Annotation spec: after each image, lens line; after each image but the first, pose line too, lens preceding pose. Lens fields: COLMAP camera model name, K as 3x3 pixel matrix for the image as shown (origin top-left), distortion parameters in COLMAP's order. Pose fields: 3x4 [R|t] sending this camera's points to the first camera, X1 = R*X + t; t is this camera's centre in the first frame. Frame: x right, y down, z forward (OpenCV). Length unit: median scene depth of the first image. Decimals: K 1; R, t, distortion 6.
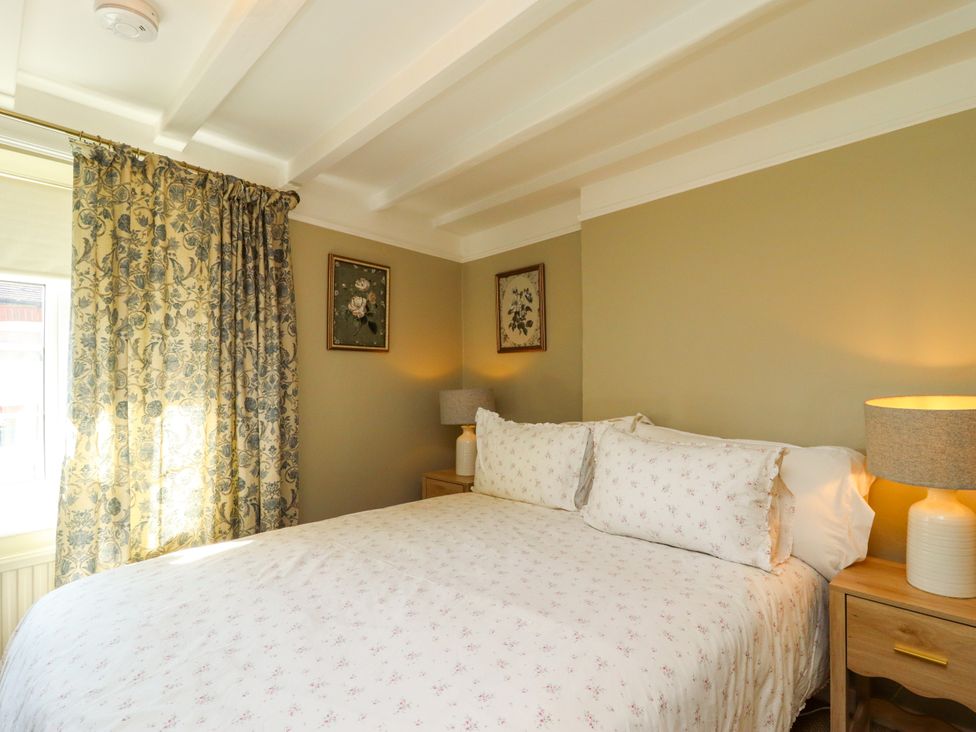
lens RADIAL K [[508.1, 0, 488.0], [0, 508.1, 366.4], [0, 0, 1]] dist [-0.009658, -0.008234]
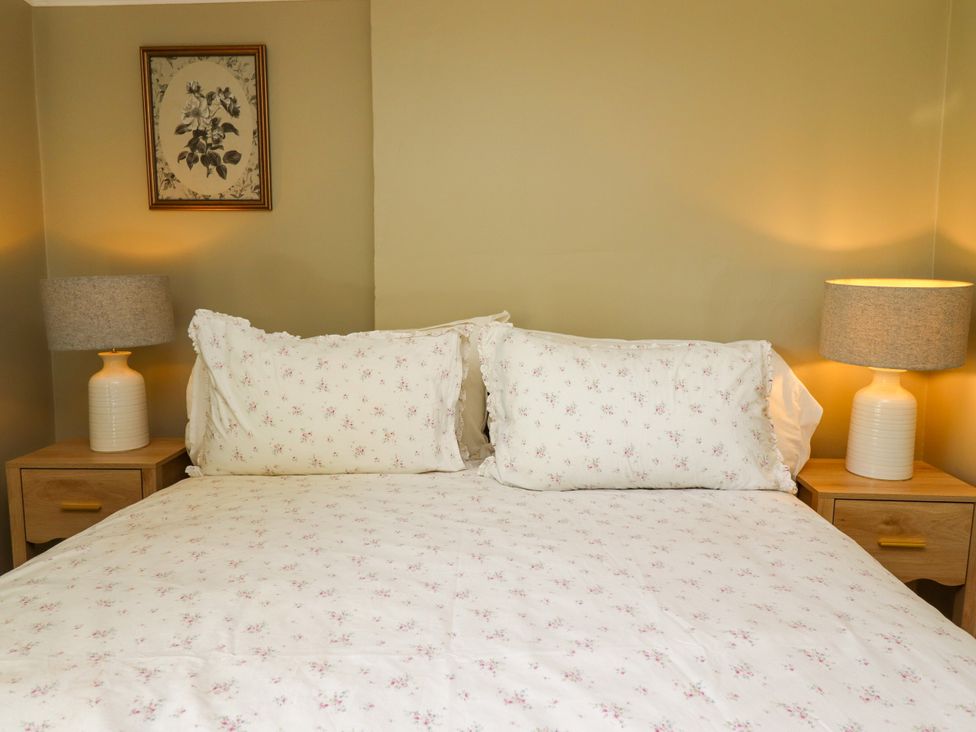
lens RADIAL K [[688.3, 0, 488.3], [0, 688.3, 365.2], [0, 0, 1]] dist [0.008162, -0.005893]
pose [[0.709483, -0.069852, 0.701252, -0.498095], [-0.025010, 0.991953, 0.124112, 0.073181], [-0.704279, -0.105594, 0.702027, 0.534391]]
